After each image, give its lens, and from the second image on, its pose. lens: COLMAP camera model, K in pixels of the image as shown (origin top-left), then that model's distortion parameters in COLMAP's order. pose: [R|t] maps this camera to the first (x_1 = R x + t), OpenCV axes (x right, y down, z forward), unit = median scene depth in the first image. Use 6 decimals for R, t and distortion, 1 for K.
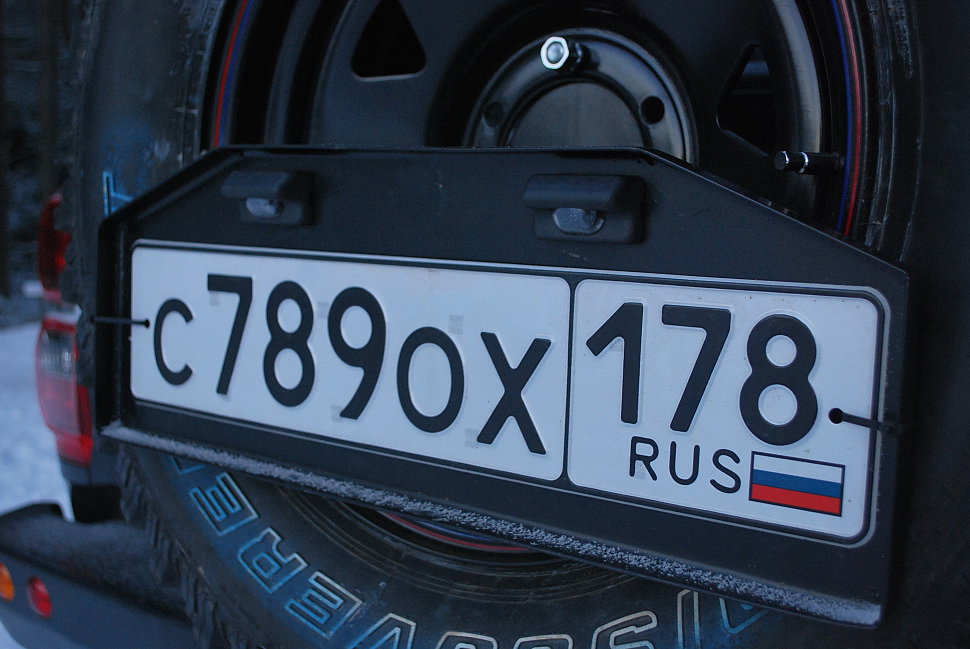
lens RADIAL K [[1158.7, 0, 485.0], [0, 1158.7, 324.5], [0, 0, 1]] dist [-0.012814, -0.004708]
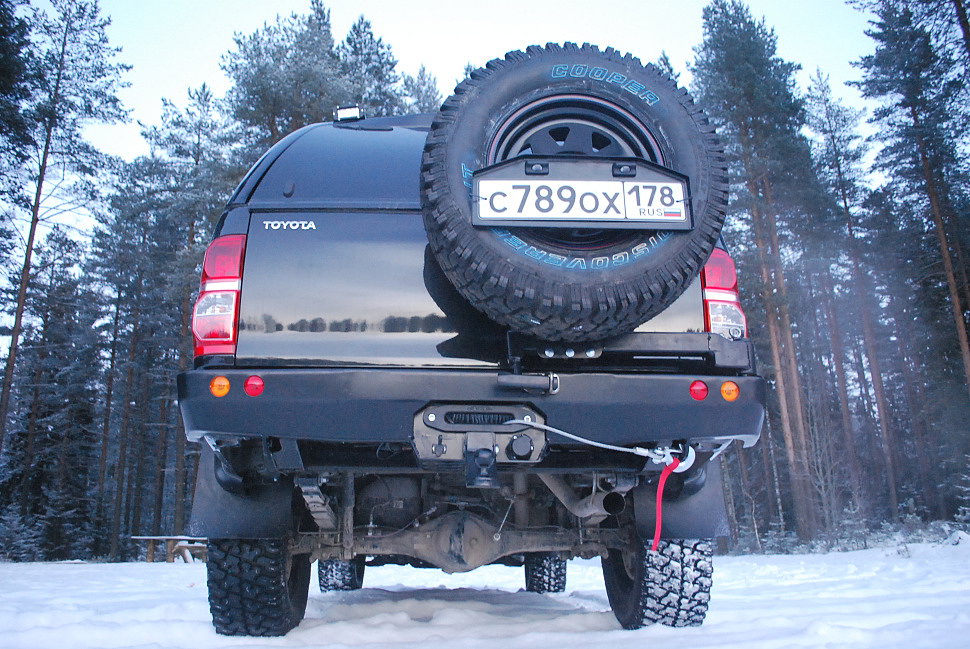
lens RADIAL K [[766.7, 0, 479.4], [0, 766.7, 323.4], [0, 0, 1]] dist [-0.083780, 0.012949]
pose [[0.772906, 0.163176, 0.613181, -2.052711], [0.092583, 0.927024, -0.363393, 1.473366], [-0.627730, 0.337639, 0.701395, -0.645905]]
